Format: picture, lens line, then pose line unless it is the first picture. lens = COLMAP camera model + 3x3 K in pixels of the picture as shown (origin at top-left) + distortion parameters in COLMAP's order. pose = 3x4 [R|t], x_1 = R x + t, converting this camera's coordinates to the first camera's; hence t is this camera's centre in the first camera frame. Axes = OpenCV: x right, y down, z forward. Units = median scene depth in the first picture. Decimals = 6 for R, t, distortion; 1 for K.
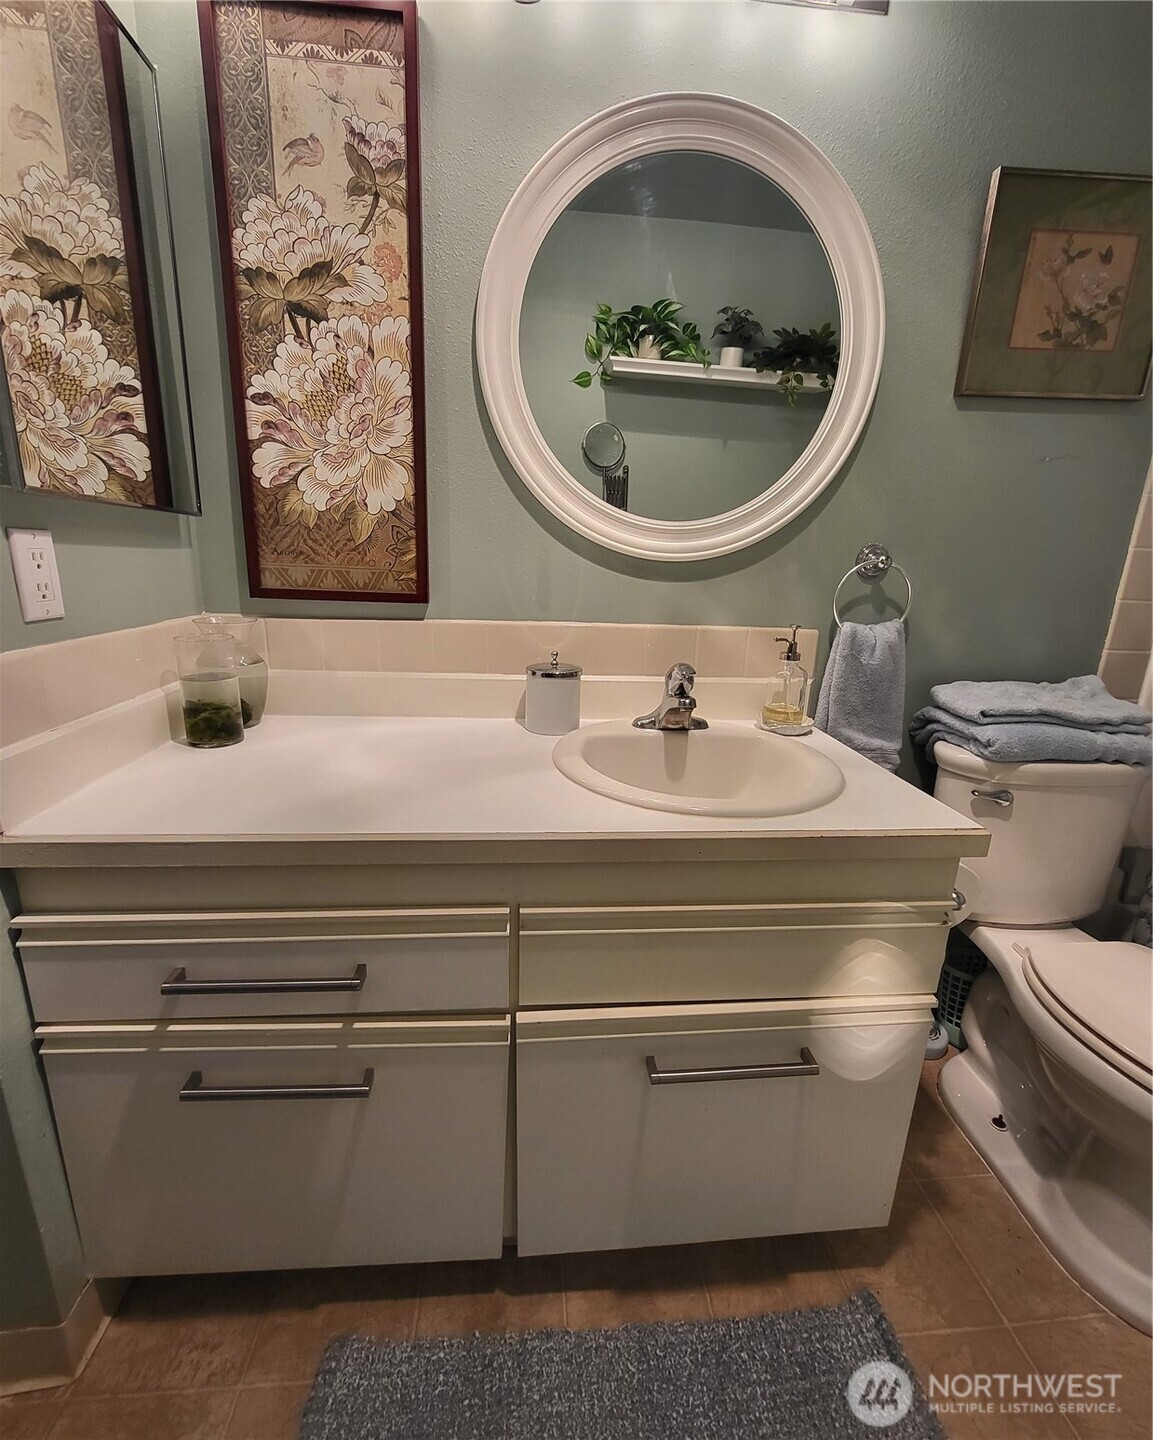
lens RADIAL K [[605.6, 0, 569.9], [0, 605.6, 714.8], [0, 0, 1]] dist [0.003739, -0.002171]
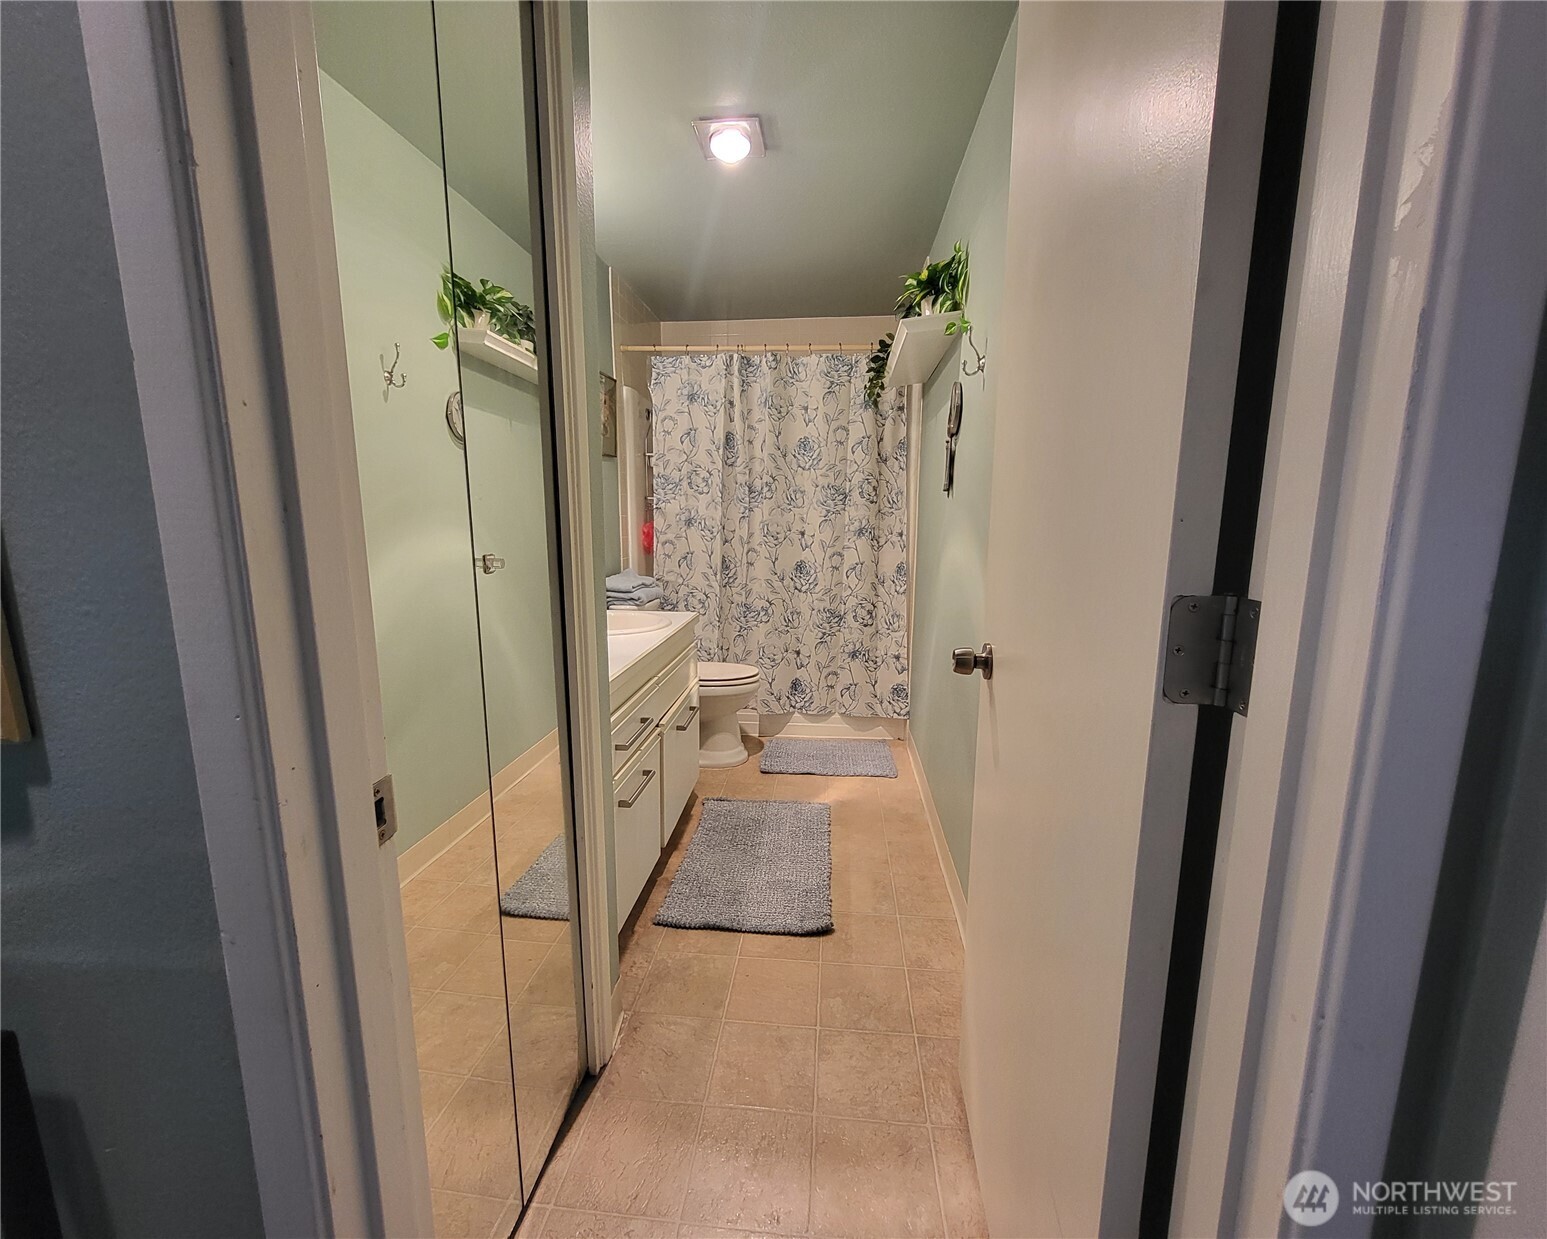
lens RADIAL K [[650.7, 0, 770.6], [0, 650.7, 628.0], [0, 0, 1]] dist [0.003739, -0.002171]
pose [[0.175044, -0.204056, 0.963183, -1.809536], [0.244068, 0.956745, 0.158337, -0.127304], [-0.953829, 0.207367, 0.217276, -0.043025]]
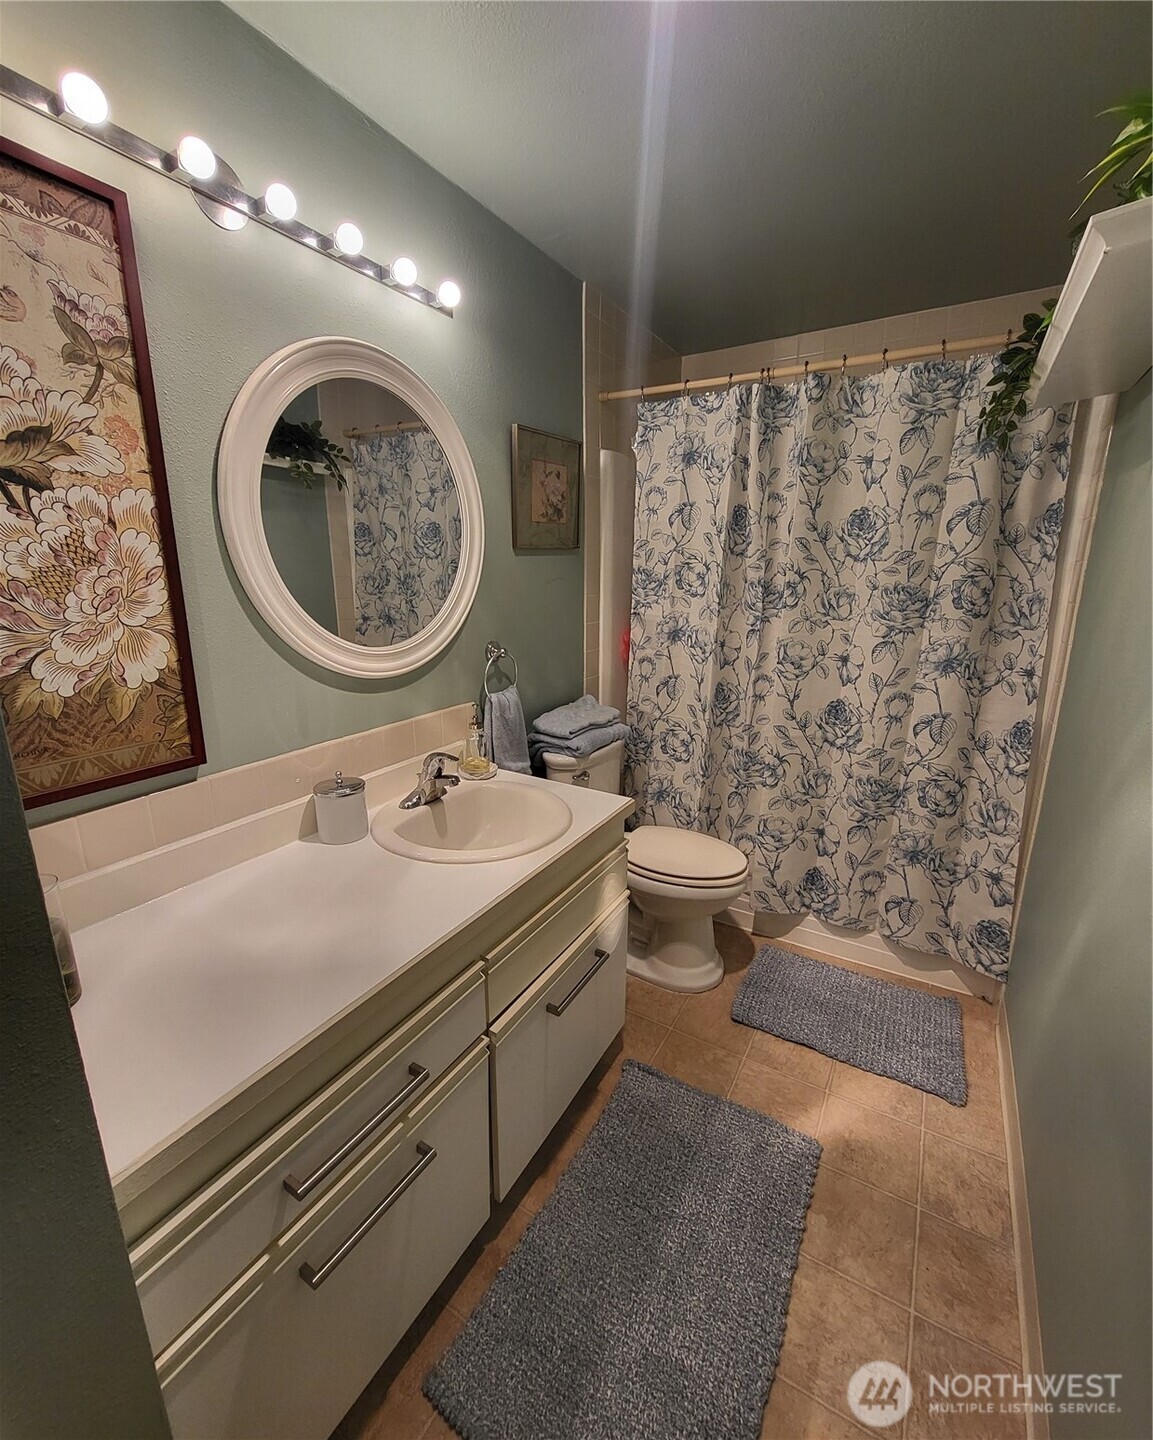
lens RADIAL K [[605.6, 0, 572.0], [0, 605.6, 715.7], [0, 0, 1]] dist [0.003739, -0.002171]
pose [[0.585389, -0.225867, 0.778655, -0.693406], [0.220040, 0.968624, 0.115547, -0.262734], [-0.780322, 0.103695, 0.616722, -0.086686]]
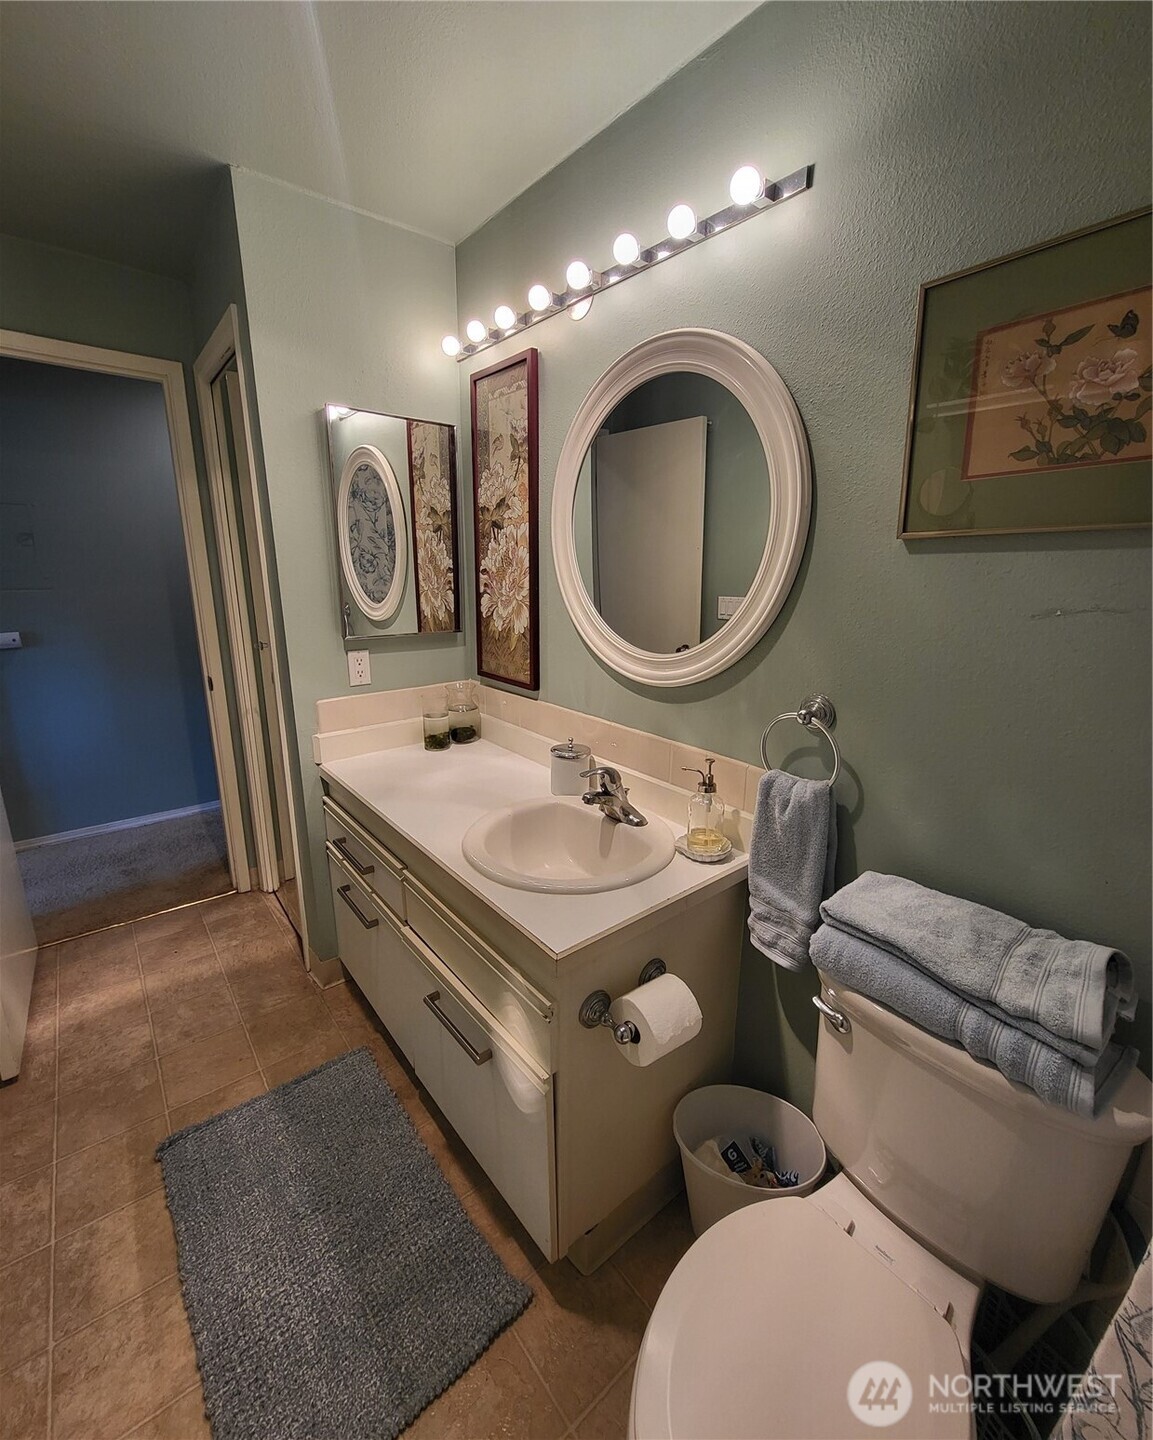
lens RADIAL K [[605.6, 0, 565.6], [0, 605.6, 714.4], [0, 0, 1]] dist [0.003739, -0.002171]
pose [[0.559930, 0.173990, -0.810065, 1.180831], [-0.193907, 0.978068, 0.076043, -0.282679], [0.805530, 0.114499, 0.581388, 0.179842]]
